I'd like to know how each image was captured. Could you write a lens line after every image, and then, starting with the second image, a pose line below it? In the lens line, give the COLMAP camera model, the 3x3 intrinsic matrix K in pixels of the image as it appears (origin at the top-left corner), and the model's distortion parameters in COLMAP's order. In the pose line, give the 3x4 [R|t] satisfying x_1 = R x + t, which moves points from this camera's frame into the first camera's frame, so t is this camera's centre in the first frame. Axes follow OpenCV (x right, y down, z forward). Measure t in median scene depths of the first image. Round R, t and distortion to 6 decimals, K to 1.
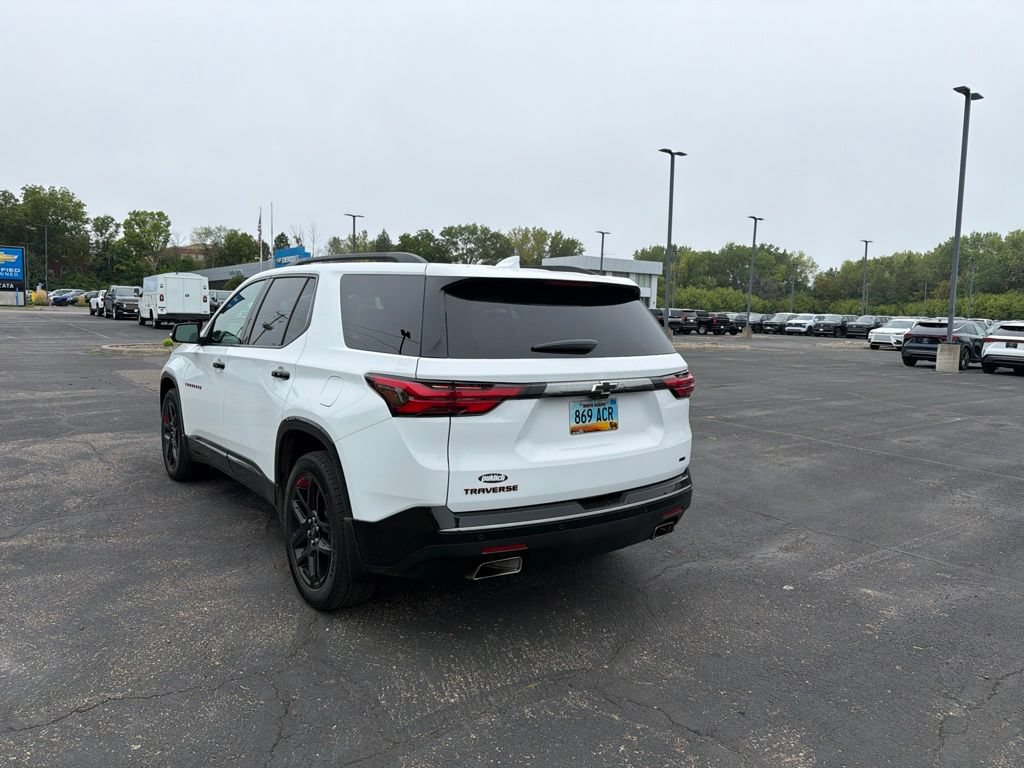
lens RADIAL K [[712.9, 0, 515.2], [0, 712.9, 381.5], [0, 0, 1]] dist [0.086108, -0.111283]
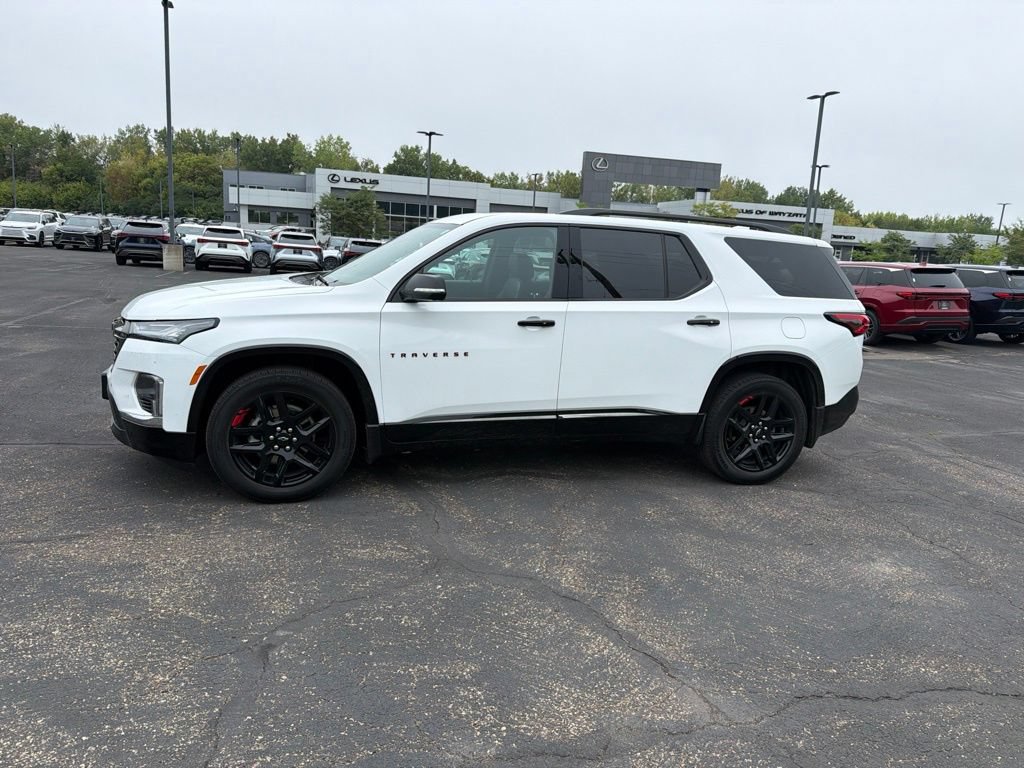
lens RADIAL K [[718.2, 0, 512.7], [0, 718.2, 385.5], [0, 0, 1]] dist [0.049962, -0.069615]
pose [[0.340911, -0.182809, 0.922150, -0.937893], [0.035928, 0.982728, 0.181536, -0.081321], [-0.939409, -0.028756, 0.341590, 0.540421]]
